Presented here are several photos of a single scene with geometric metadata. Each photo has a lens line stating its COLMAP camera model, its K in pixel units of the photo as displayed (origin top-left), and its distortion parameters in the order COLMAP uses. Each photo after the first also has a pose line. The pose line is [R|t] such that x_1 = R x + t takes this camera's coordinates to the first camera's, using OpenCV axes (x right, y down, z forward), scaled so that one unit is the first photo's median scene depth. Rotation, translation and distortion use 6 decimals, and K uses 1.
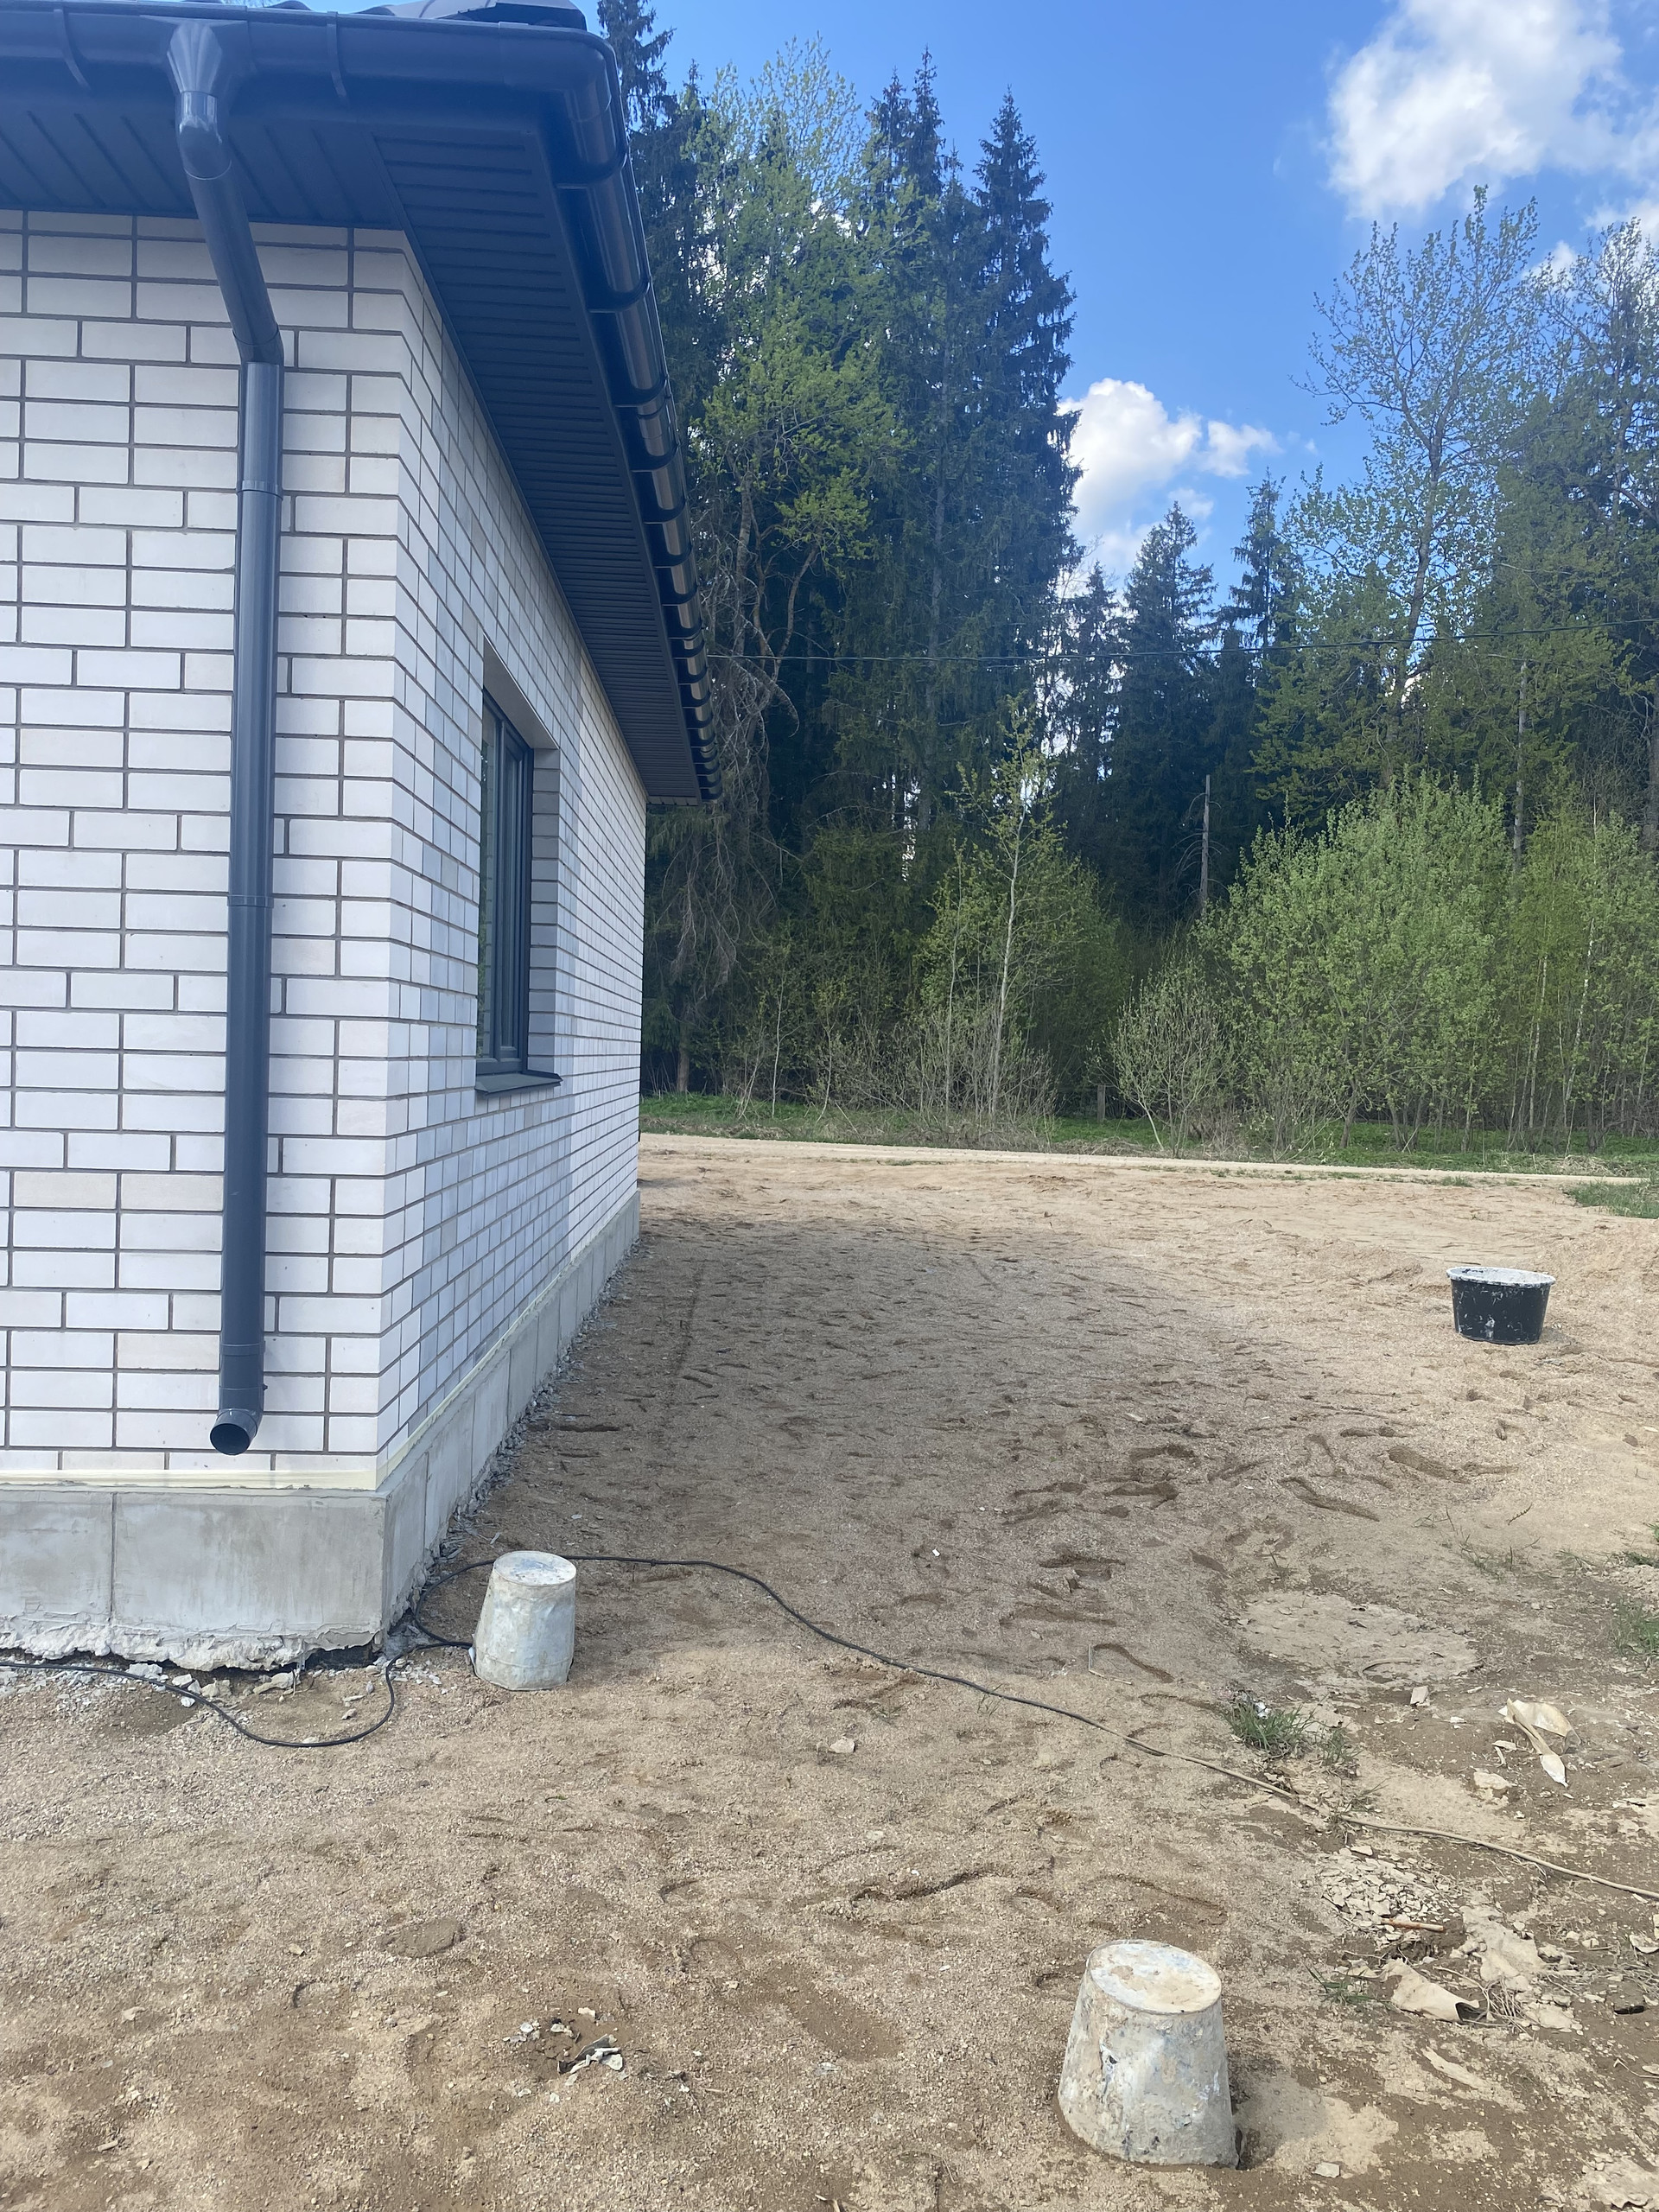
lens RADIAL K [[1680.7, 0, 829.5], [0, 1680.7, 1106.0], [0, 0, 1]] dist [0.008981, -0.012055]
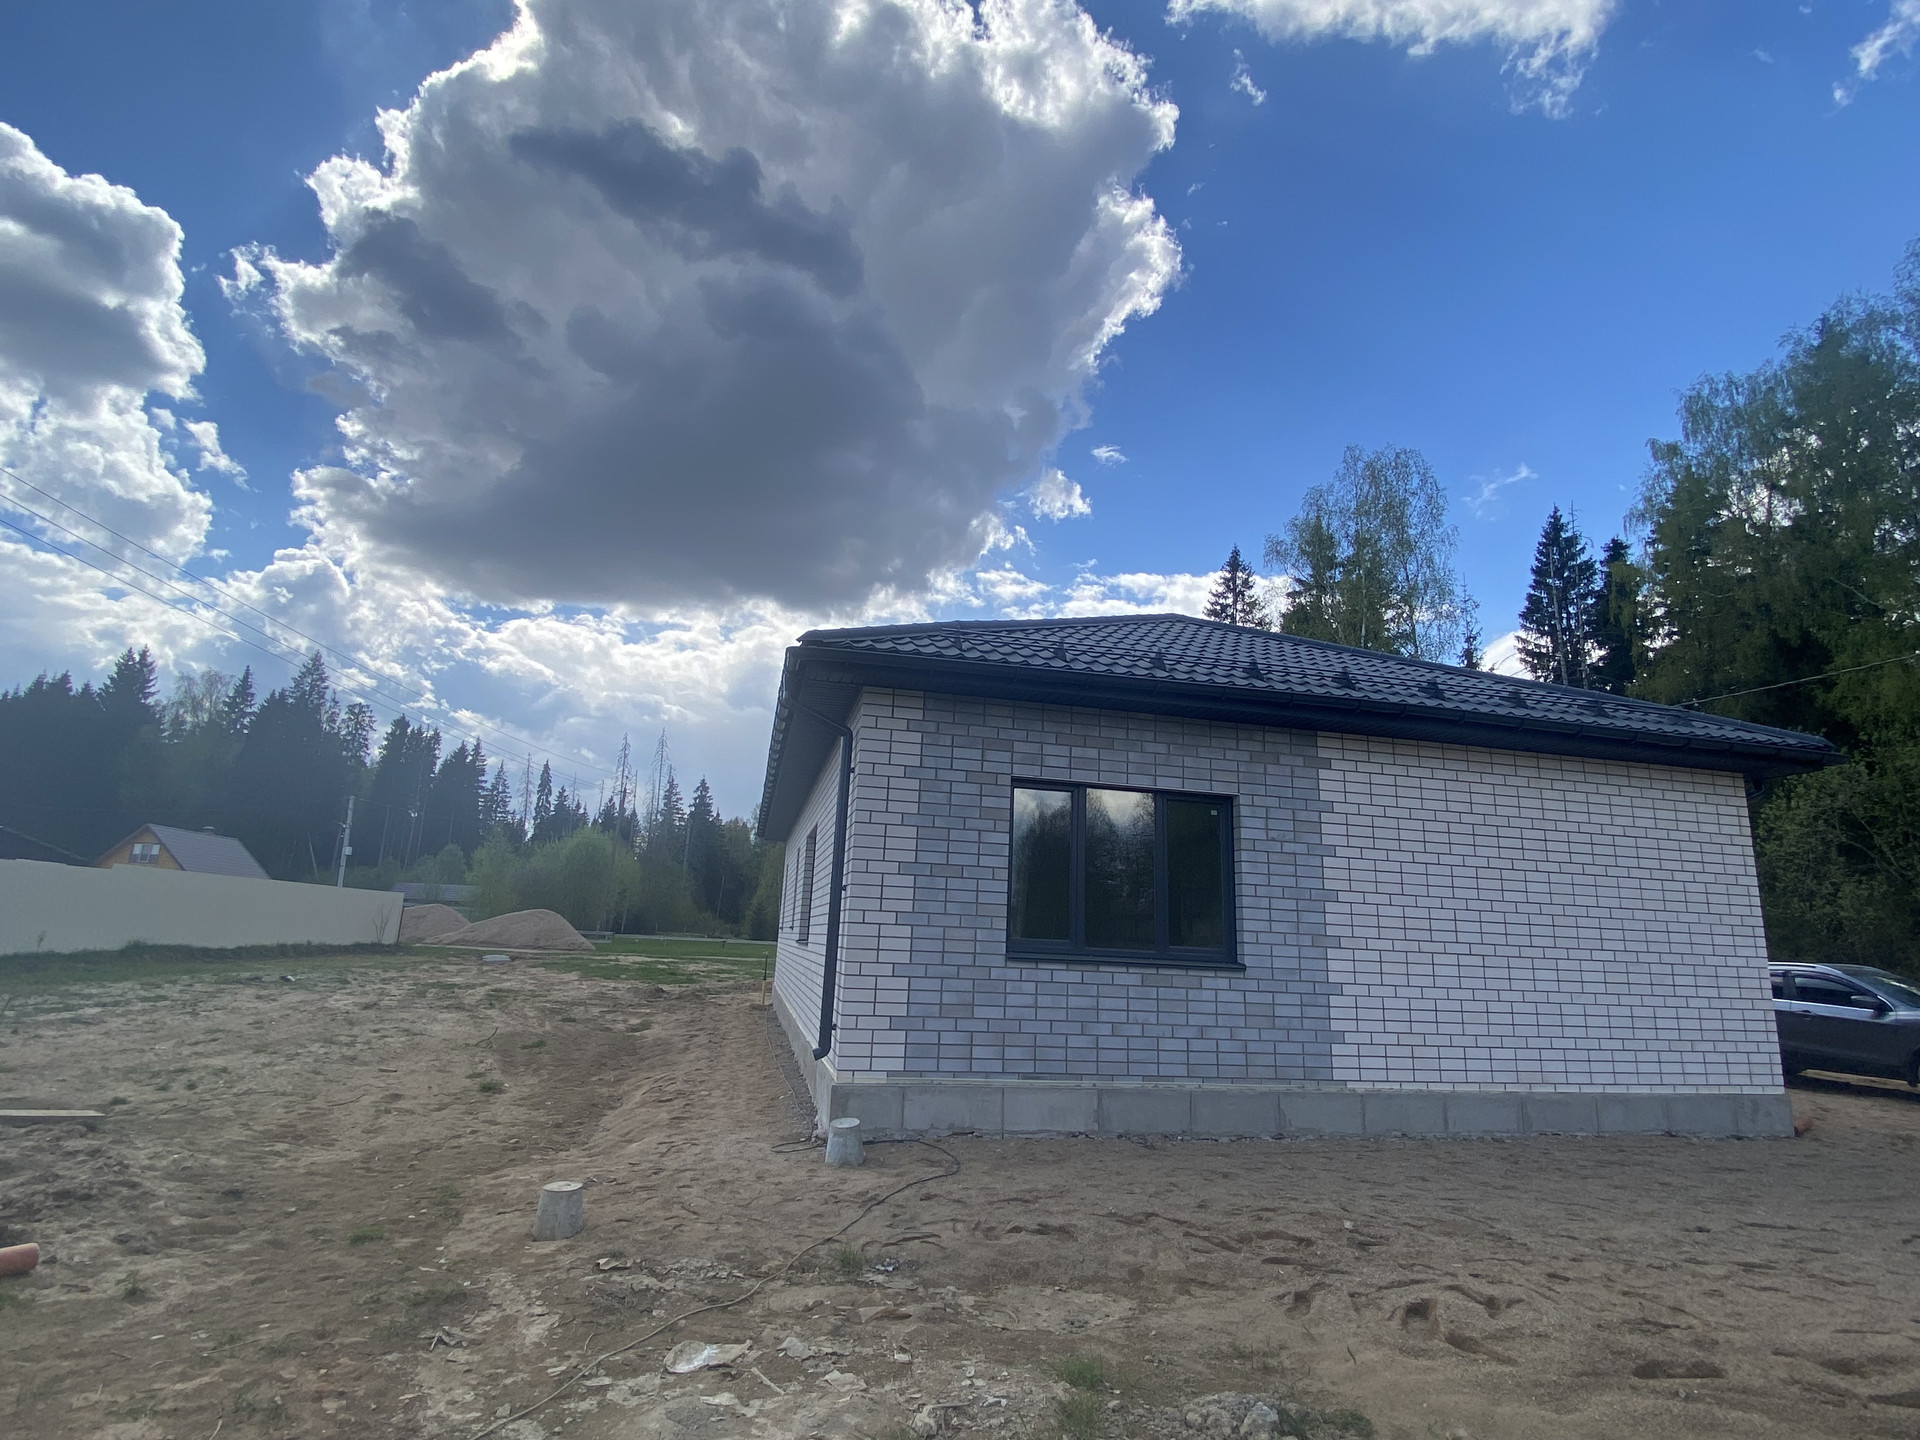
lens RADIAL K [[1023.0, 0, 960.0], [0, 1023.0, 720.0], [0, 0, 1]] dist [0.001106, 0.000075]
pose [[0.158982, -0.231774, -0.959690, 1.679983], [-0.069666, 0.966997, -0.245080, 0.033367], [0.984820, 0.105821, 0.137589, 0.926367]]
